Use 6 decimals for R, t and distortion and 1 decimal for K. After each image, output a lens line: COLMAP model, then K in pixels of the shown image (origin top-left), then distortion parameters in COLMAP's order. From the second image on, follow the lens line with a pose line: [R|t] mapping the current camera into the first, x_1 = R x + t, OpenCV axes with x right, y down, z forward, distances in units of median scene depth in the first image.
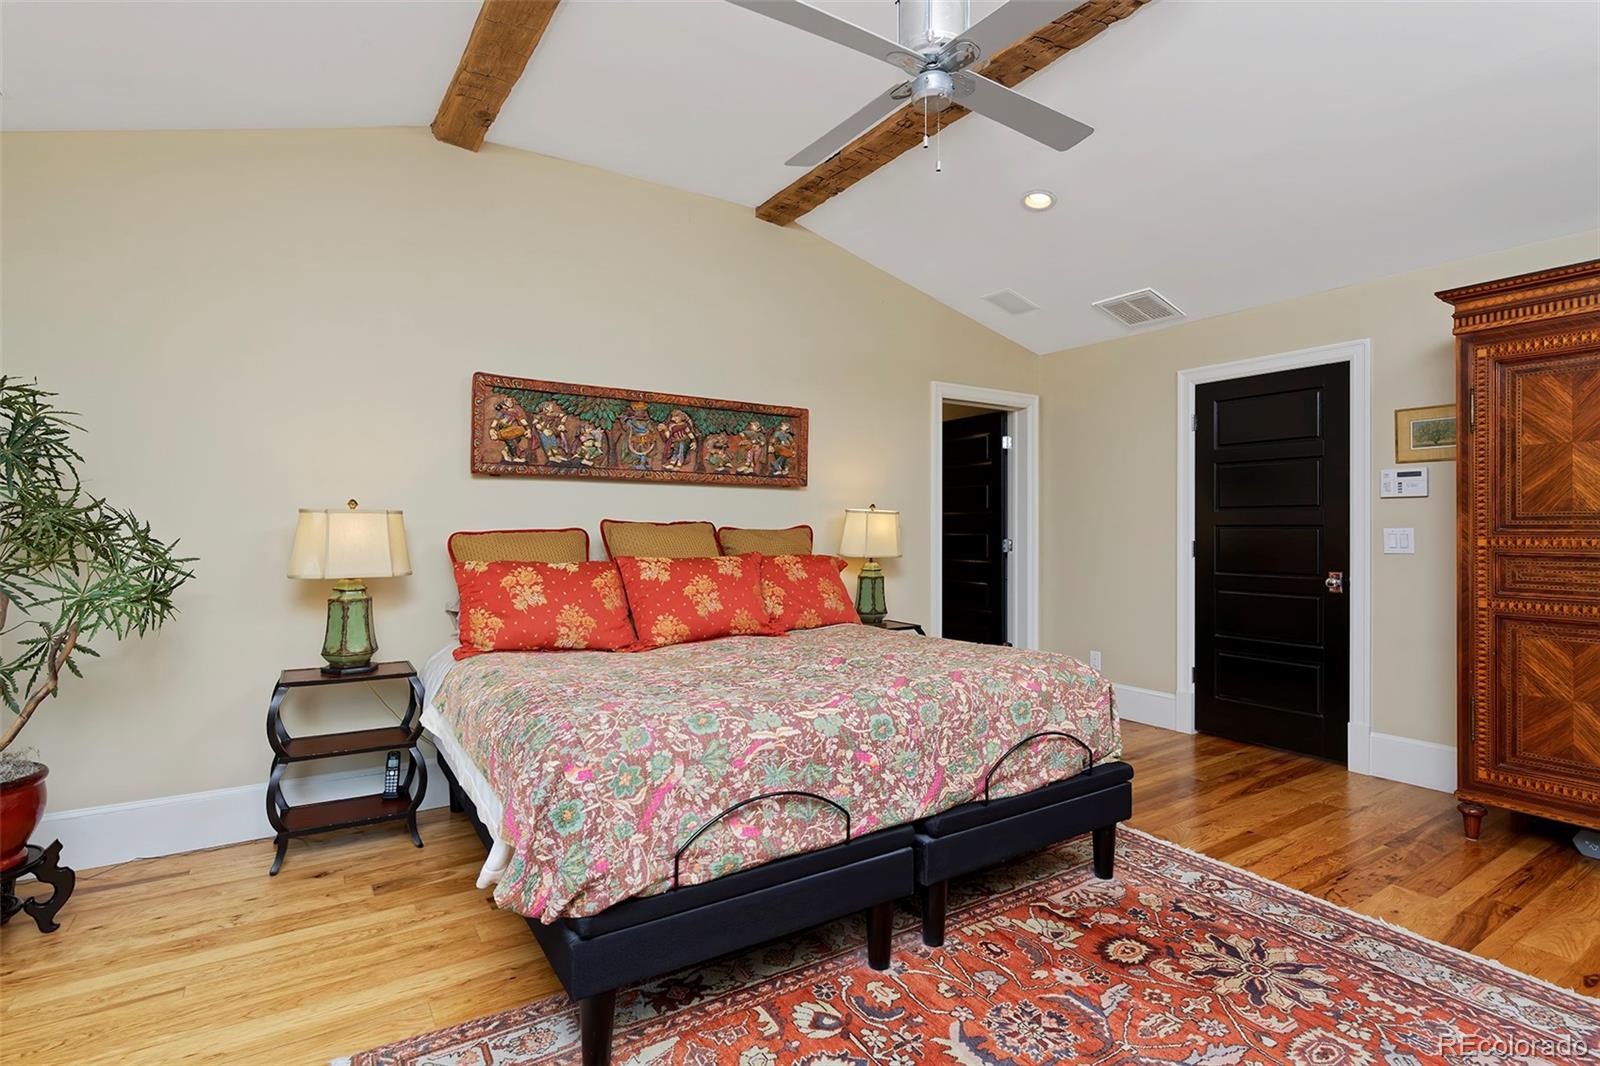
lens RADIAL K [[802.7, 0, 788.8], [0, 802.7, 526.7], [0, 0, 1]] dist [-0.001186, -0.000706]
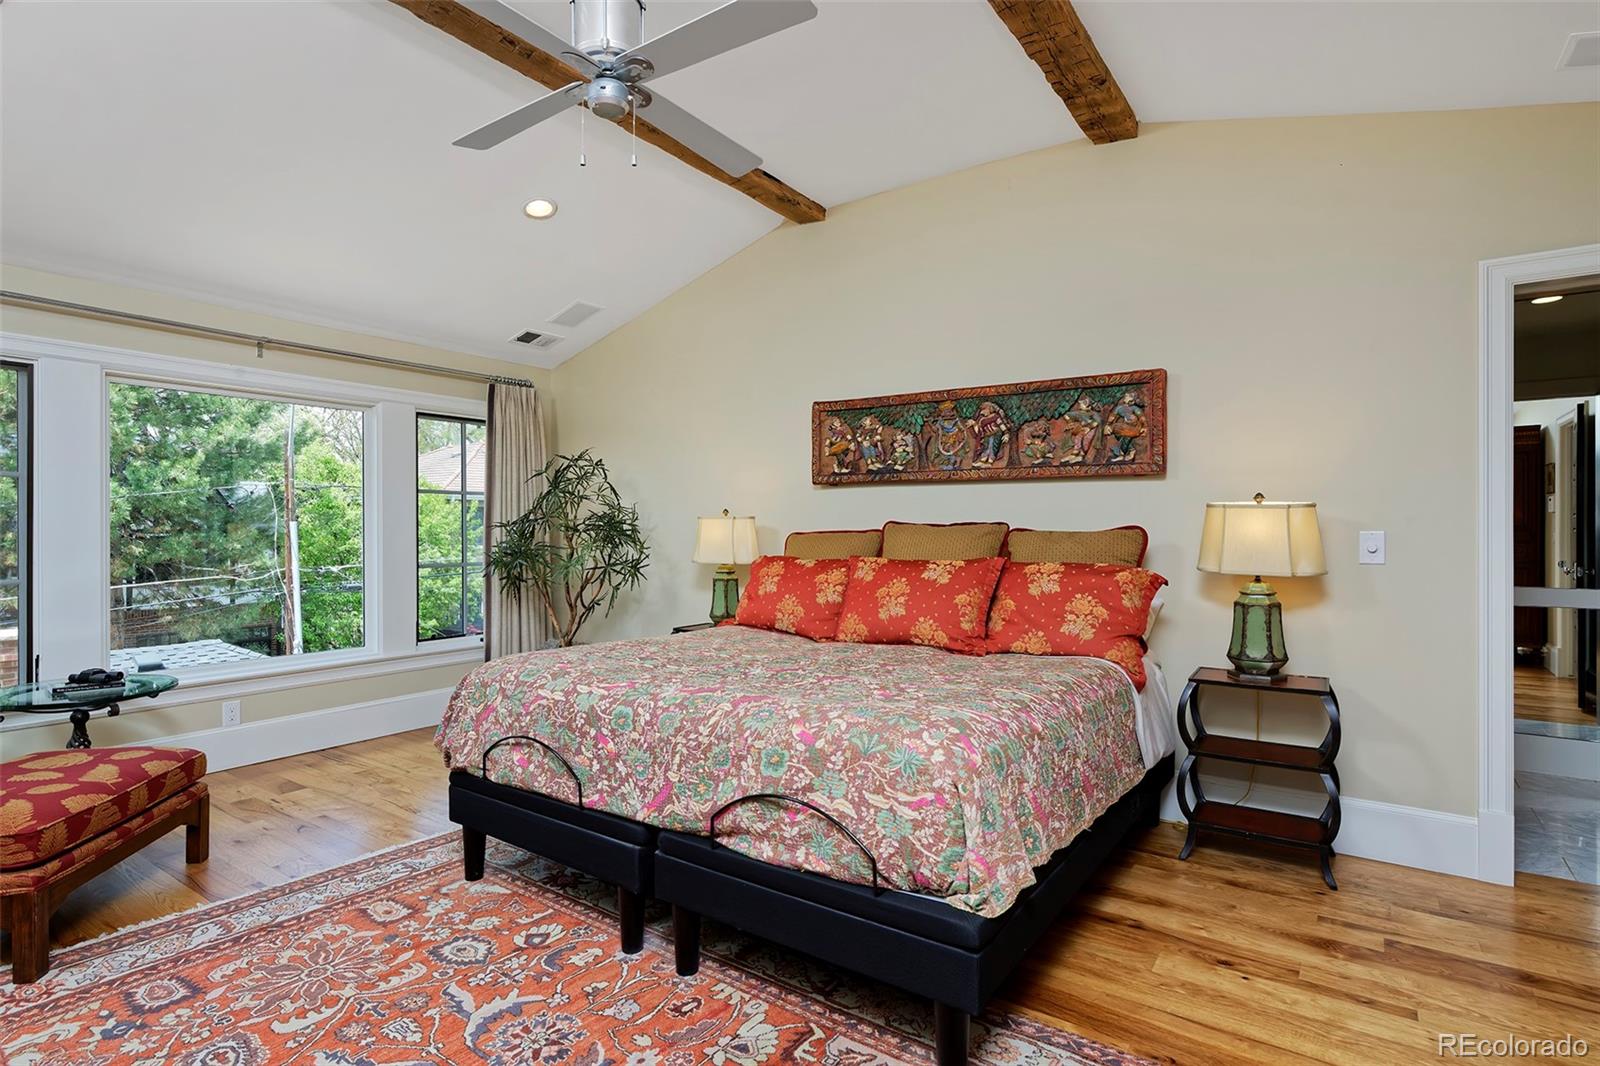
lens RADIAL K [[802.7, 0, 788.7], [0, 802.7, 533.9], [0, 0, 1]] dist [-0.001186, -0.000706]
pose [[0.363544, 0.004875, -0.931564, 0.772466], [-0.001032, 0.999988, 0.004830, 0.002744], [0.931576, -0.000795, 0.363545, 0.544941]]
